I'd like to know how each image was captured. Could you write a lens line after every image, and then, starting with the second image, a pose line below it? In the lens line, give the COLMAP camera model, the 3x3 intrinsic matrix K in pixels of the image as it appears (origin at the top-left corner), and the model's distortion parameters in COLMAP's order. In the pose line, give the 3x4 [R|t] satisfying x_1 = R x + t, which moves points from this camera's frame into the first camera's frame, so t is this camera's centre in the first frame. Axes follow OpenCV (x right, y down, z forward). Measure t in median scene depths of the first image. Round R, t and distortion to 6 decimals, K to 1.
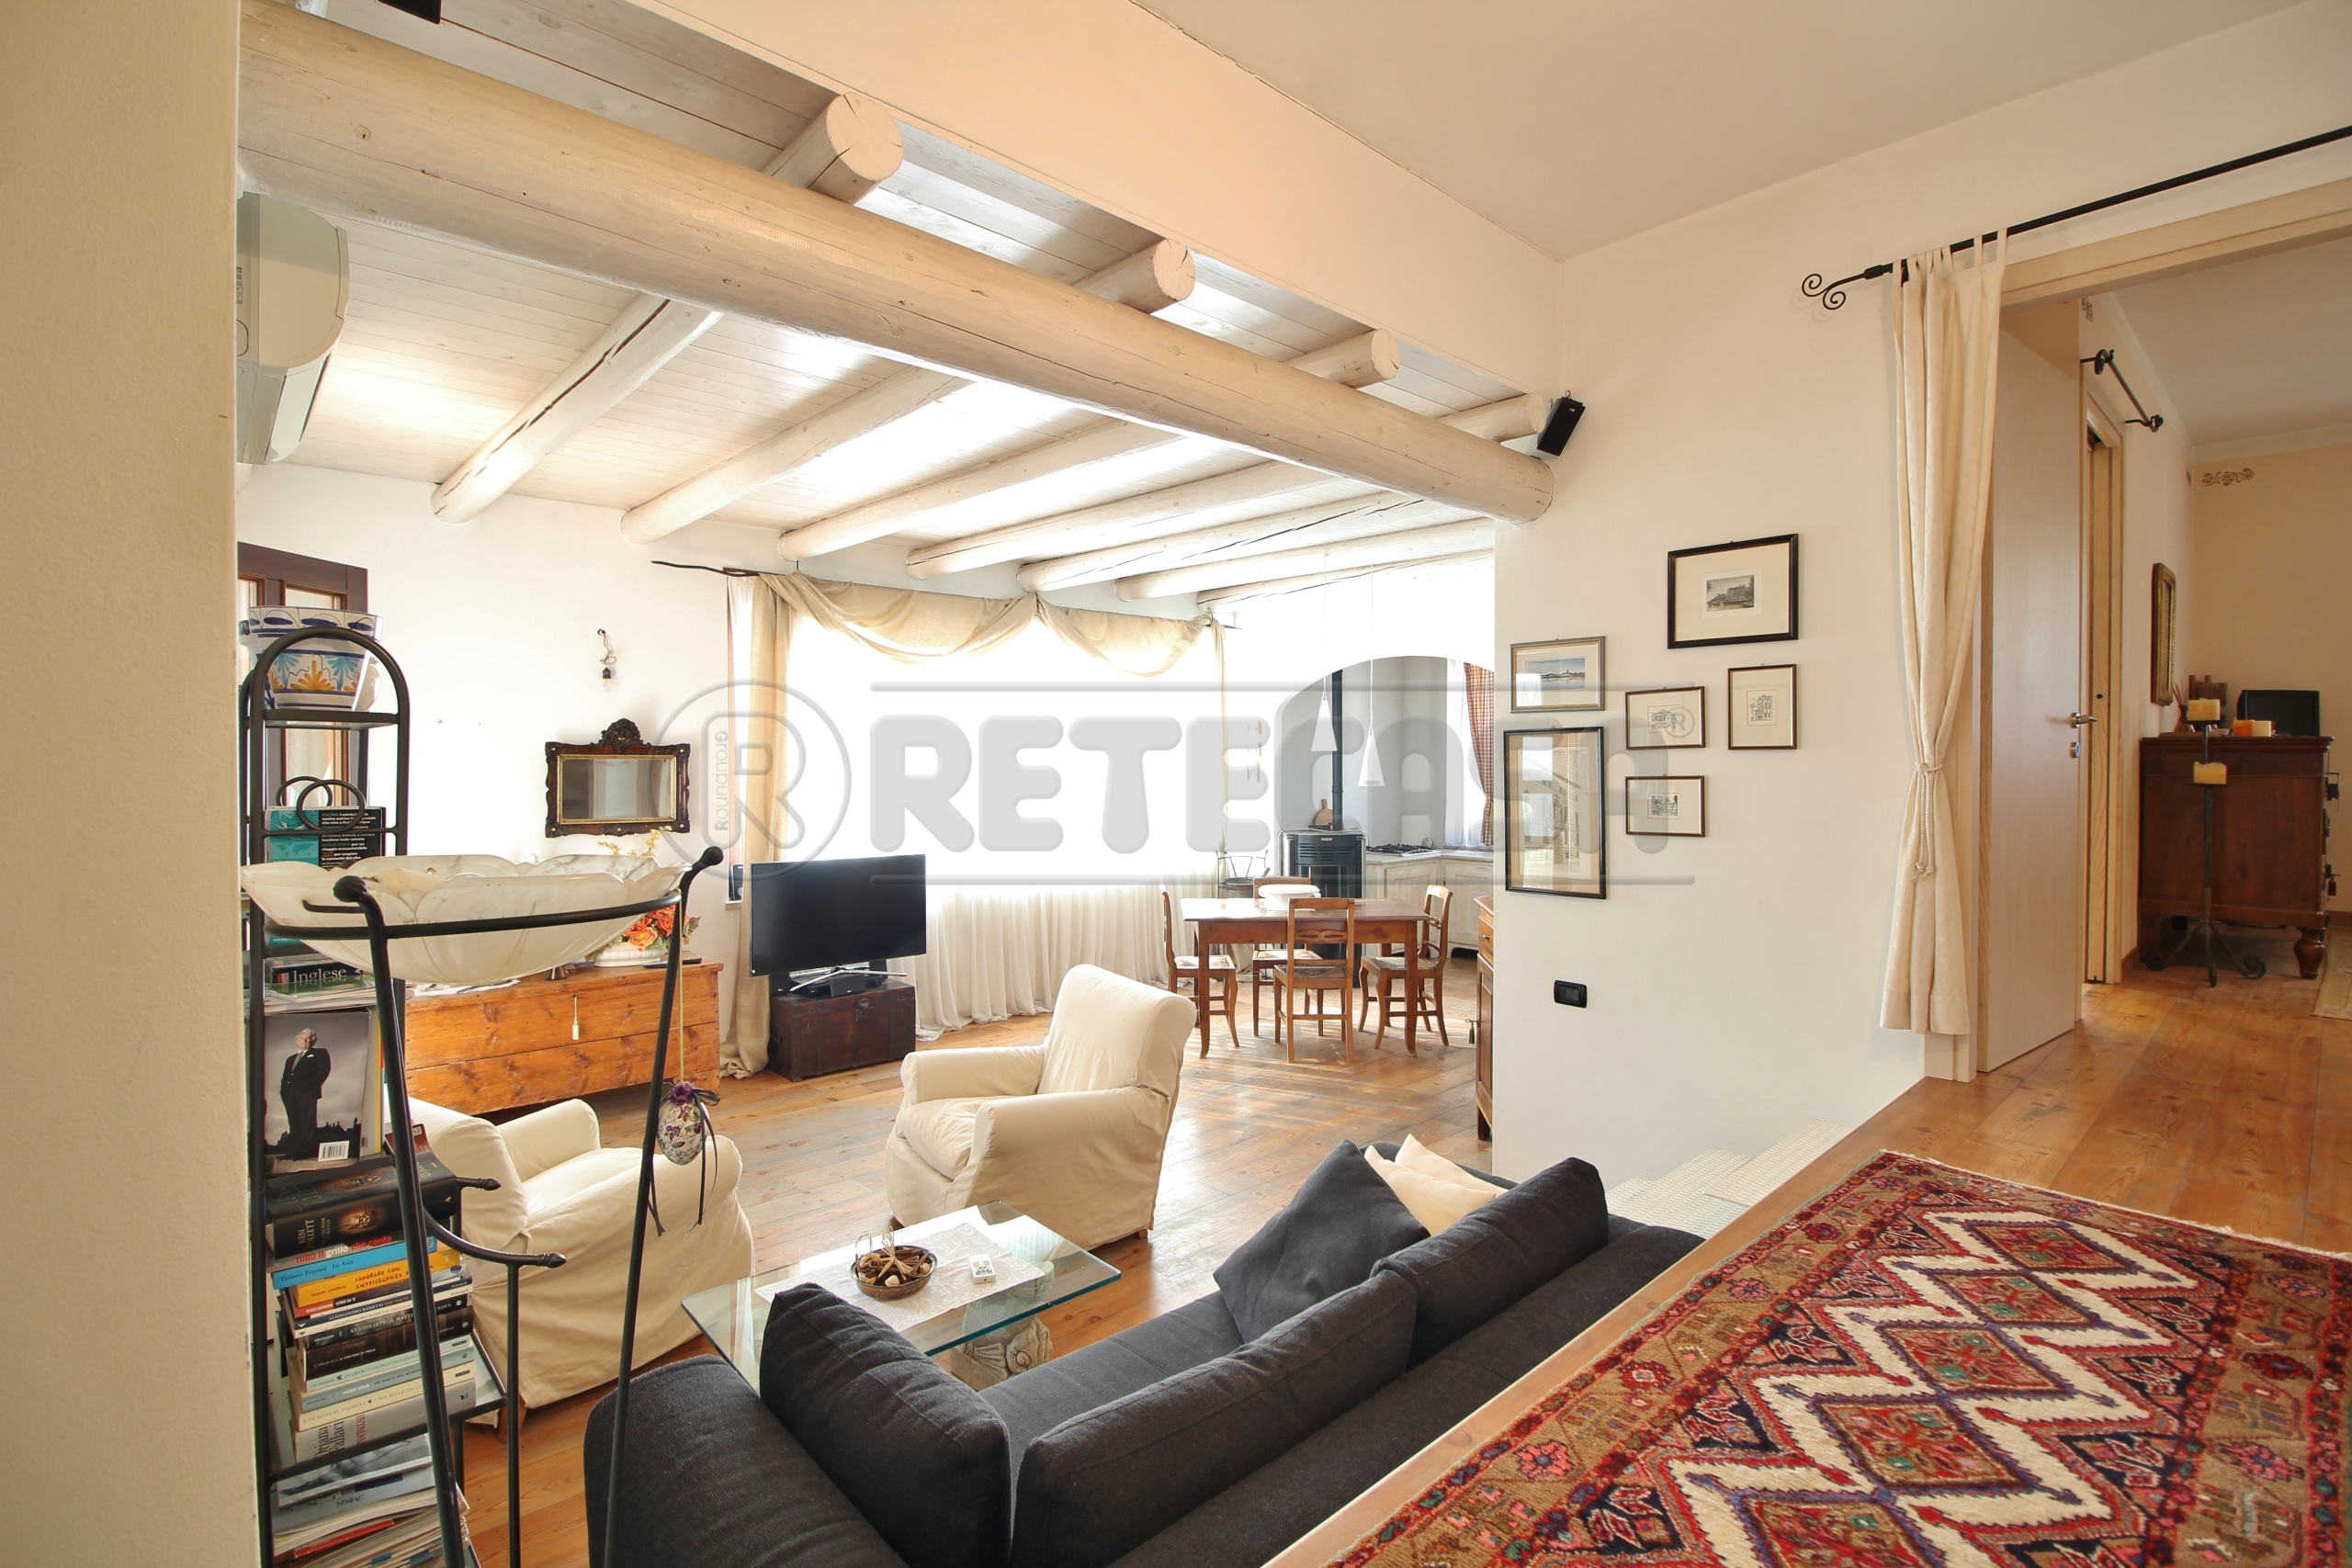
lens RADIAL K [[1096.7, 0, 1179.3], [0, 1096.7, 770.5], [0, 0, 1]] dist [-0.000172, -0.000311]
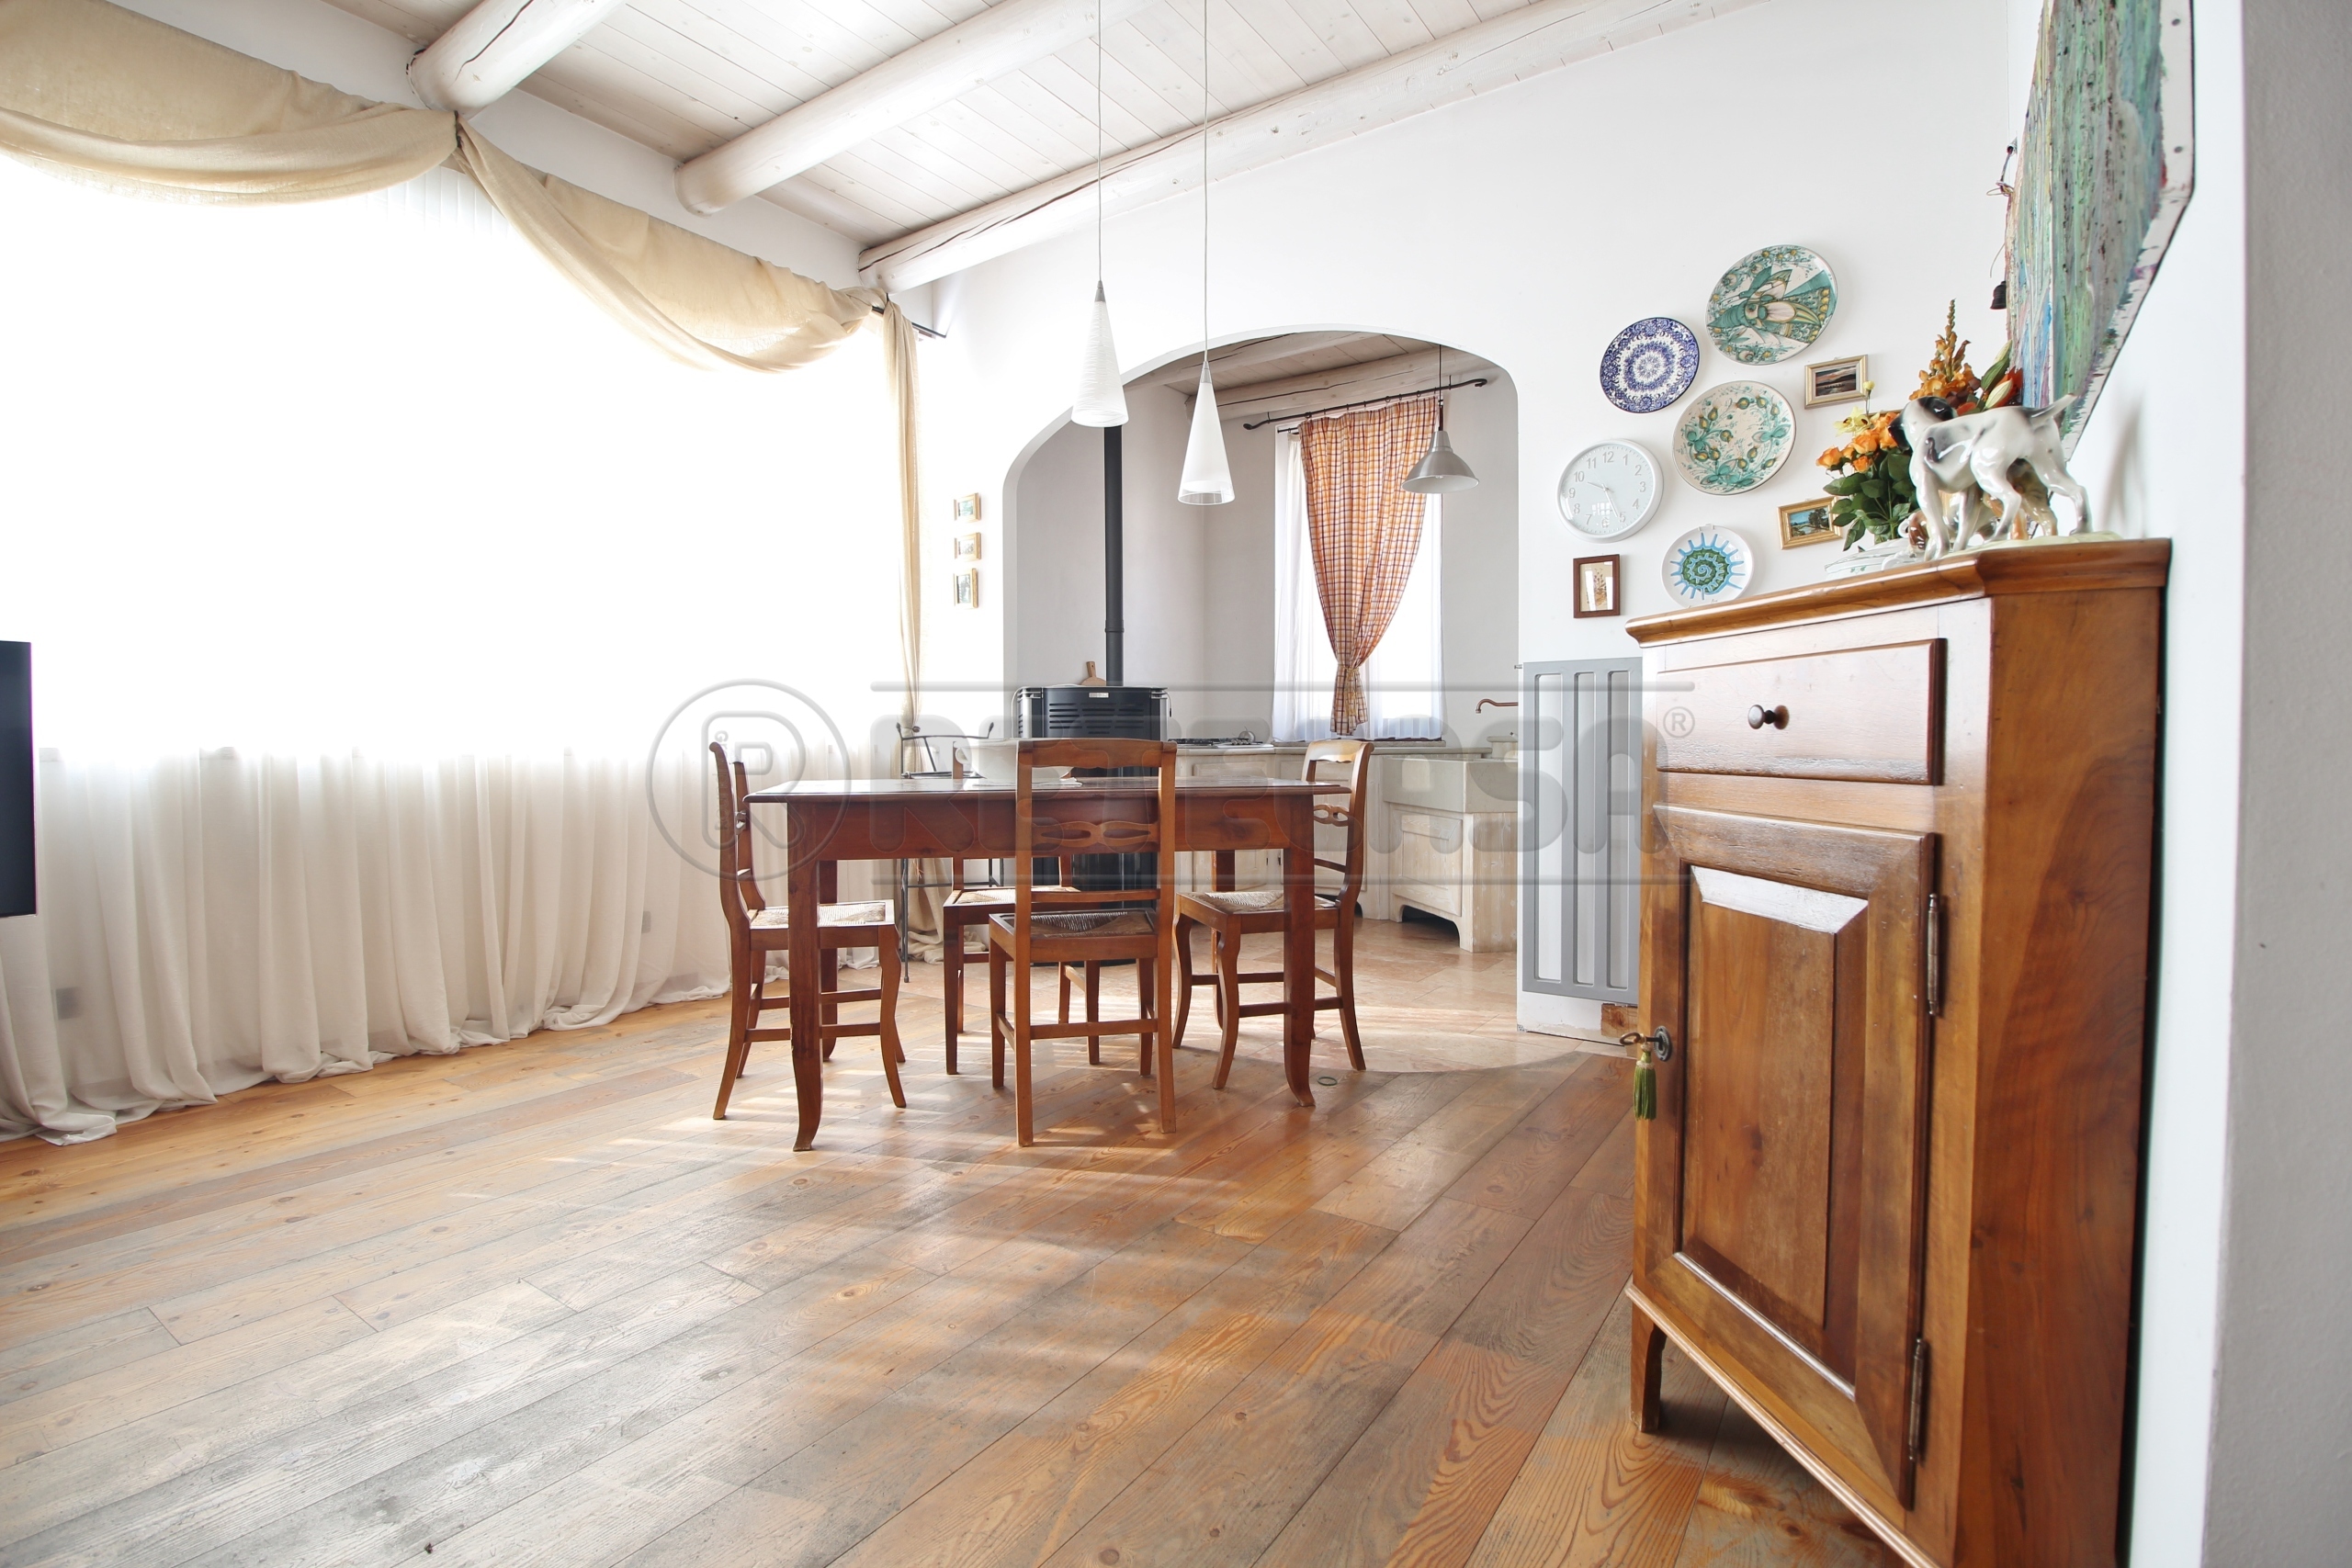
lens RADIAL K [[1086.1, 0, 1181.6], [0, 1086.1, 767.3], [0, 0, 1]] dist [-0.003995, -0.000411]
pose [[0.974922, -0.005465, 0.222478, 0.068574], [0.003686, 0.999958, 0.008408, 0.120993], [-0.222515, -0.007377, 0.974901, 0.585345]]
